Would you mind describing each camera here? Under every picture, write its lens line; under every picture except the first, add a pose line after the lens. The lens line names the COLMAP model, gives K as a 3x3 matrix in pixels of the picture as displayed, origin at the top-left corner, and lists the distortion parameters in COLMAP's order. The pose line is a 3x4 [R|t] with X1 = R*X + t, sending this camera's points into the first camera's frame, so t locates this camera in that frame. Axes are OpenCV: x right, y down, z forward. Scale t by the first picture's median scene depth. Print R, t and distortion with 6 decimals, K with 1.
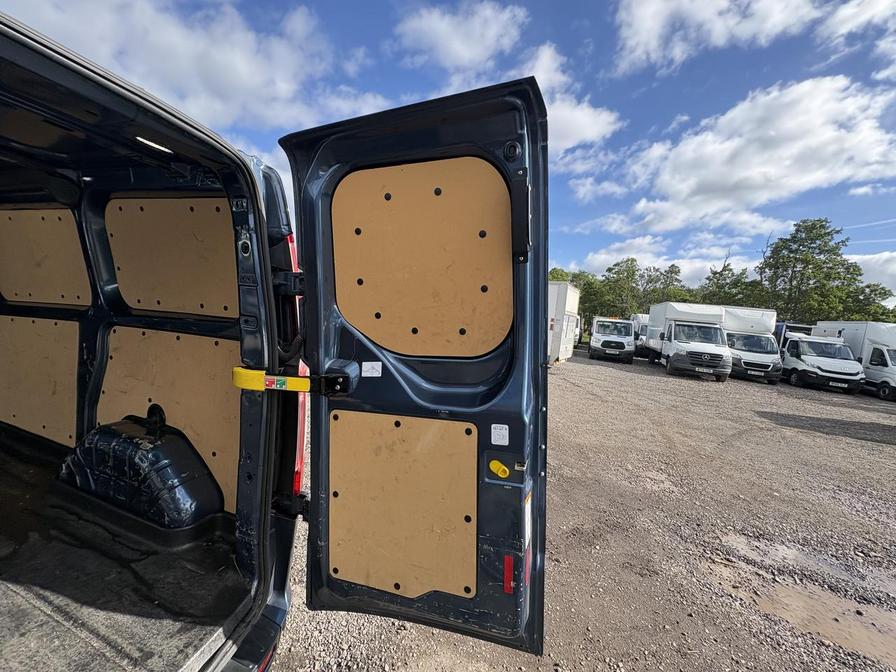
lens RADIAL K [[355.2, 0, 447.8], [0, 355.2, 338.4], [0, 0, 1]] dist [-0.000721, 0.000179]
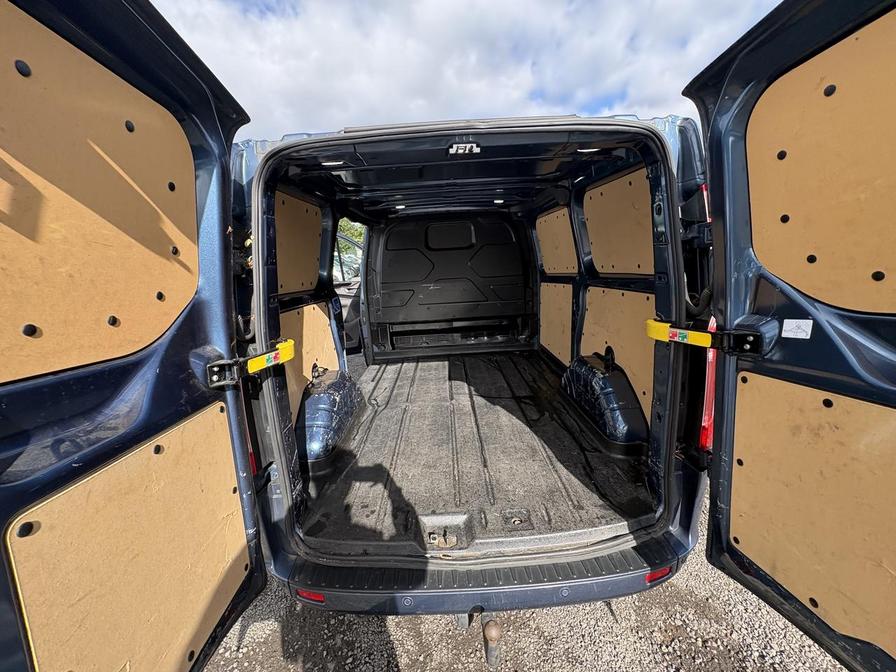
lens RADIAL K [[355.2, 0, 447.8], [0, 355.2, 338.4], [0, 0, 1]] dist [-0.000721, 0.000179]
pose [[0.351011, 0.091764, -0.931864, 0.244979], [0.029265, 0.993625, 0.108869, -0.000995], [0.935914, -0.065485, 0.346088, -0.003669]]
